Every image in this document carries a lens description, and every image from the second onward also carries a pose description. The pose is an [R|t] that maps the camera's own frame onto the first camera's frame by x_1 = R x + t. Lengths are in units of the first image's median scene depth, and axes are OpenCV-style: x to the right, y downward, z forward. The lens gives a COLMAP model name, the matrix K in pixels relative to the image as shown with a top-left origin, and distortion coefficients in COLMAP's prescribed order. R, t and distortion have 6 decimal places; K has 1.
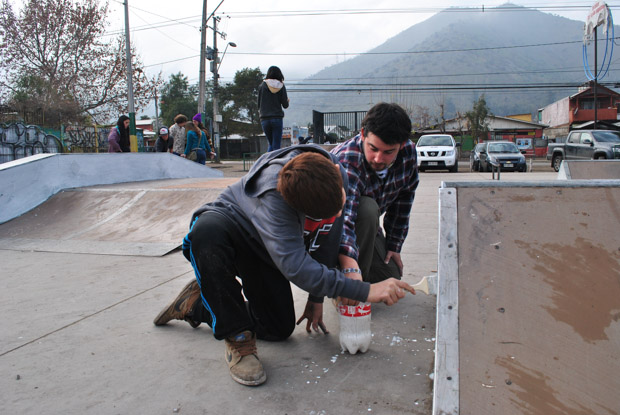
lens RADIAL K [[490.2, 0, 310.0], [0, 490.2, 208.9], [0, 0, 1]] dist [-0.095278, 0.021405]
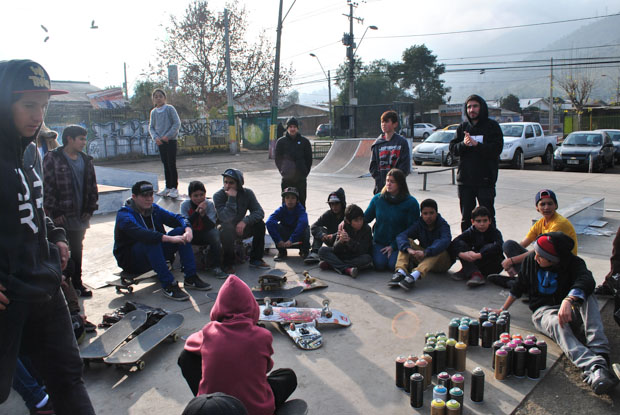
lens RADIAL K [[490.2, 0, 313.1], [0, 490.2, 209.6], [0, 0, 1]] dist [-0.095278, 0.021405]
pose [[0.888062, 0.069859, -0.454386, 0.226206], [-0.041021, 0.996486, 0.073032, -0.028063], [0.457891, -0.046218, 0.887806, 0.020934]]
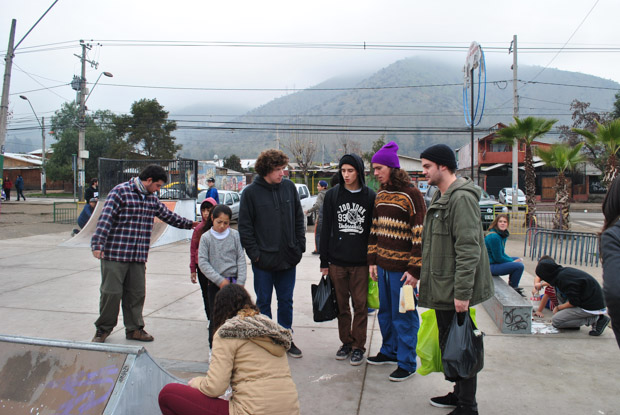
lens RADIAL K [[490.2, 0, 311.3], [0, 490.2, 204.7], [0, 0, 1]] dist [-0.095278, 0.021405]
pose [[0.994371, 0.019555, 0.104136, 0.140671], [-0.012351, 0.997513, -0.069386, -0.035850], [-0.105234, 0.067709, 0.992140, 0.076455]]
